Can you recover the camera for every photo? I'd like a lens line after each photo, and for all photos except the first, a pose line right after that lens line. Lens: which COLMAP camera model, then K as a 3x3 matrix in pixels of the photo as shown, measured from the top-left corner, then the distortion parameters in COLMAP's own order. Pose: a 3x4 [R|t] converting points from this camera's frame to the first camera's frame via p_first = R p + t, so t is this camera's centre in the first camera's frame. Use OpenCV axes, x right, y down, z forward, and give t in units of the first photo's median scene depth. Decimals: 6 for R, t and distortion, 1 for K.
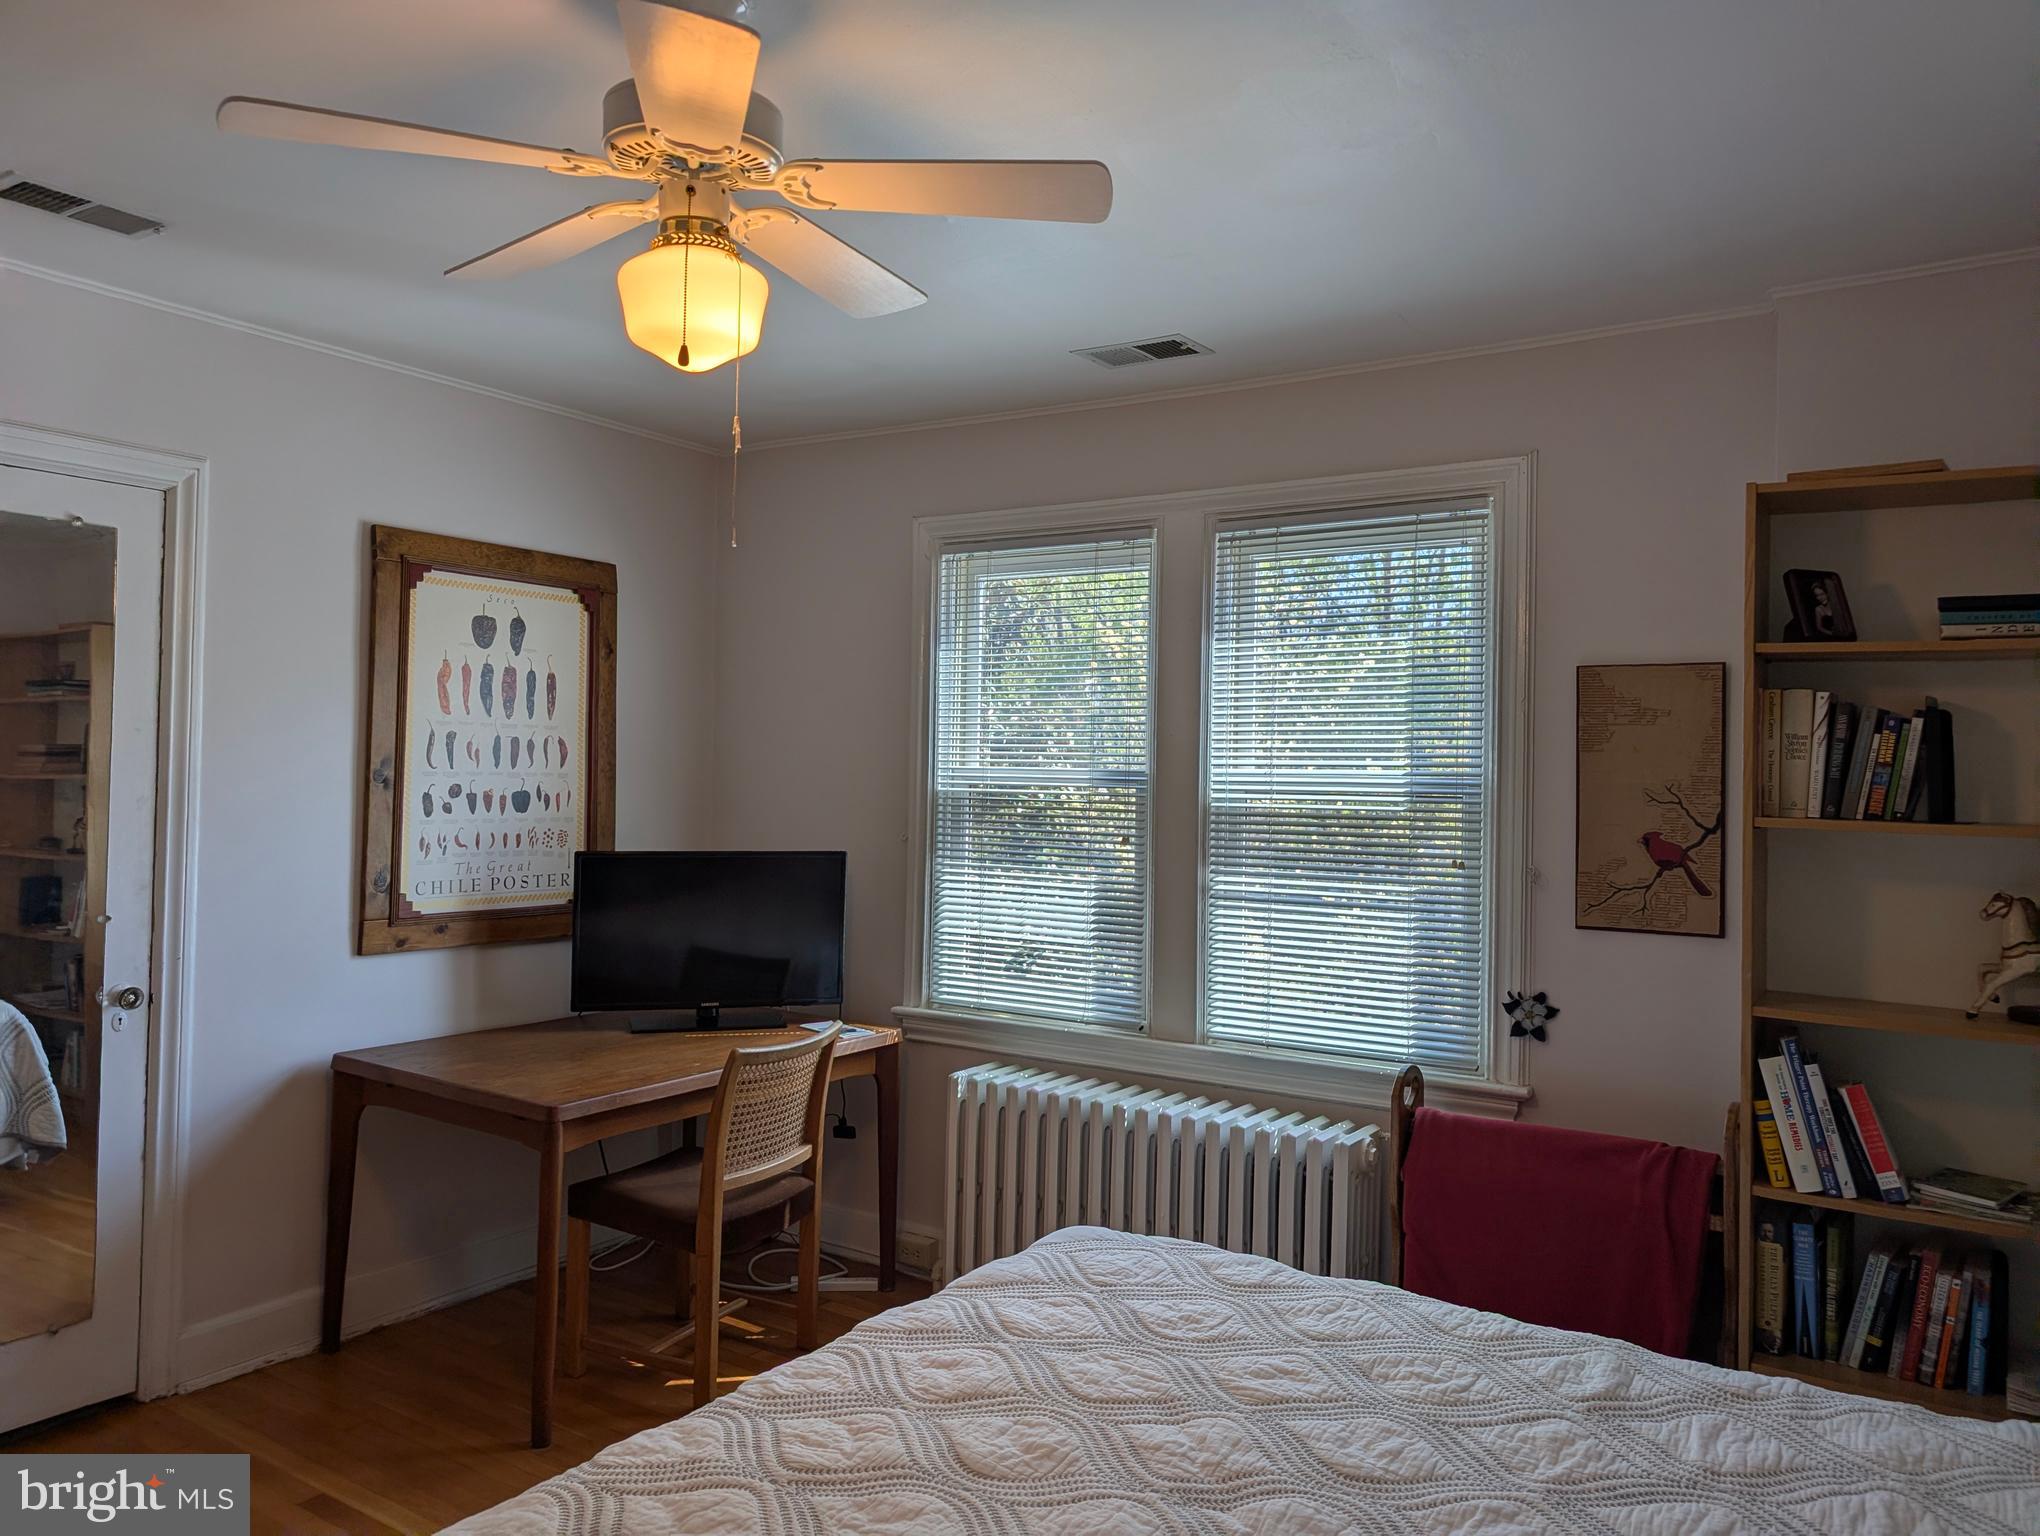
lens RADIAL K [[1484.9, 0, 1009.6], [0, 1484.9, 761.3], [0, 0, 1]] dist [0.026092, -0.005310]
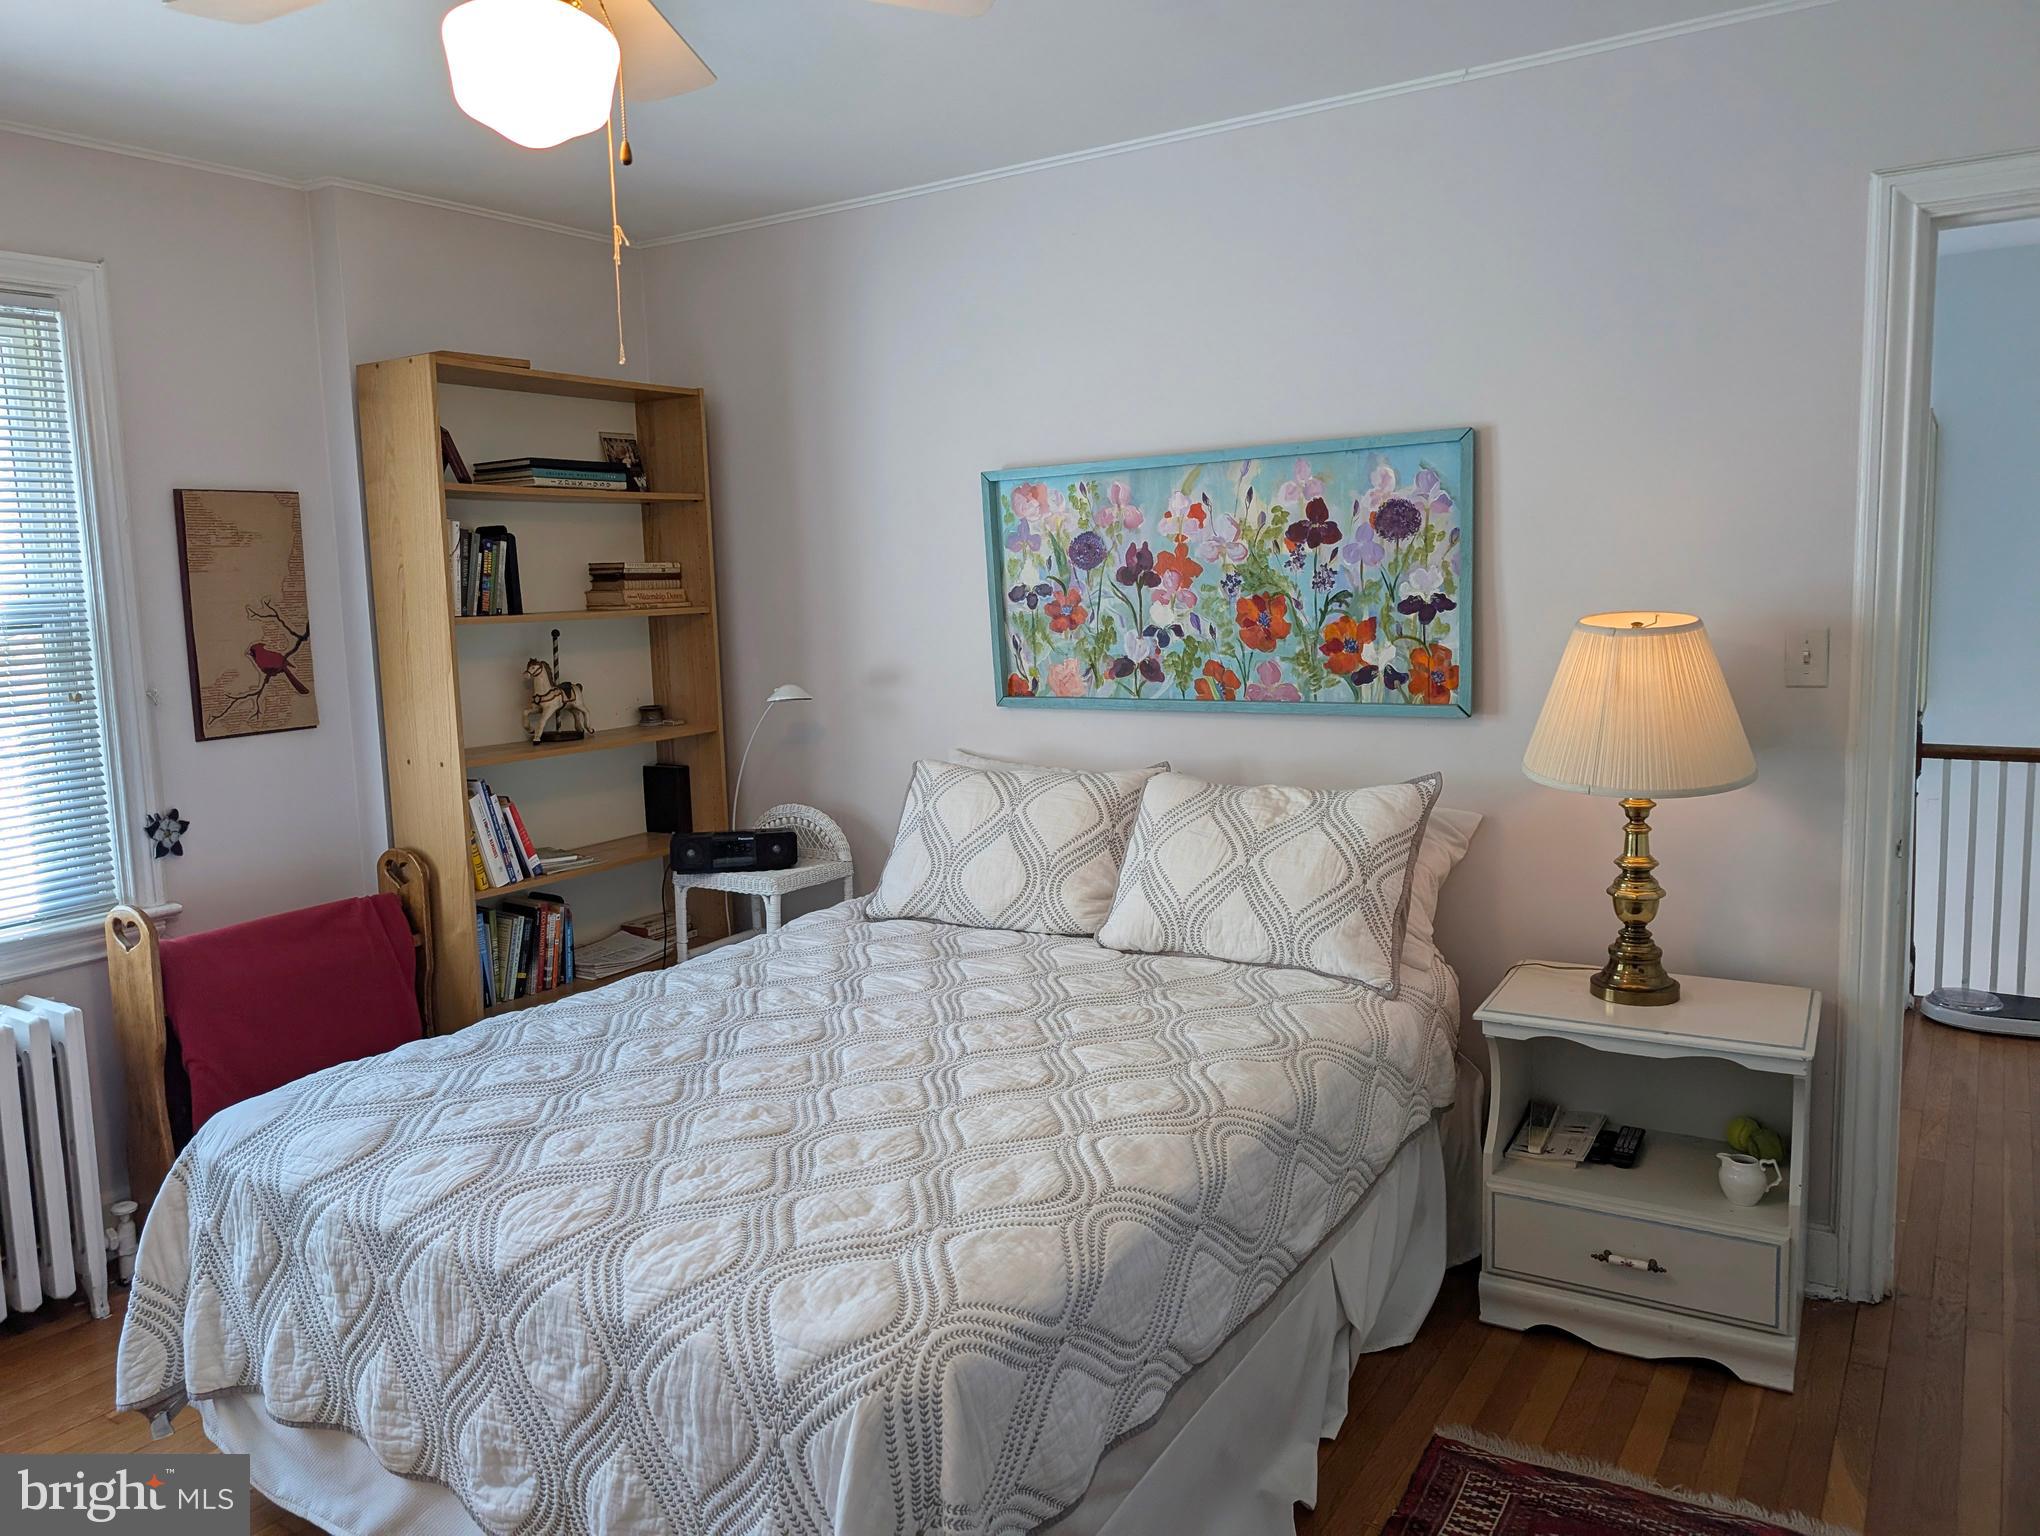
lens RADIAL K [[1484.9, 0, 1013.8], [0, 1484.9, 756.7], [0, 0, 1]] dist [0.026092, -0.005310]
pose [[-0.012877, -0.138500, 0.990279, -0.817780], [0.027561, 0.989935, 0.138811, -0.009645], [-0.999537, 0.029080, -0.008930, 0.527916]]
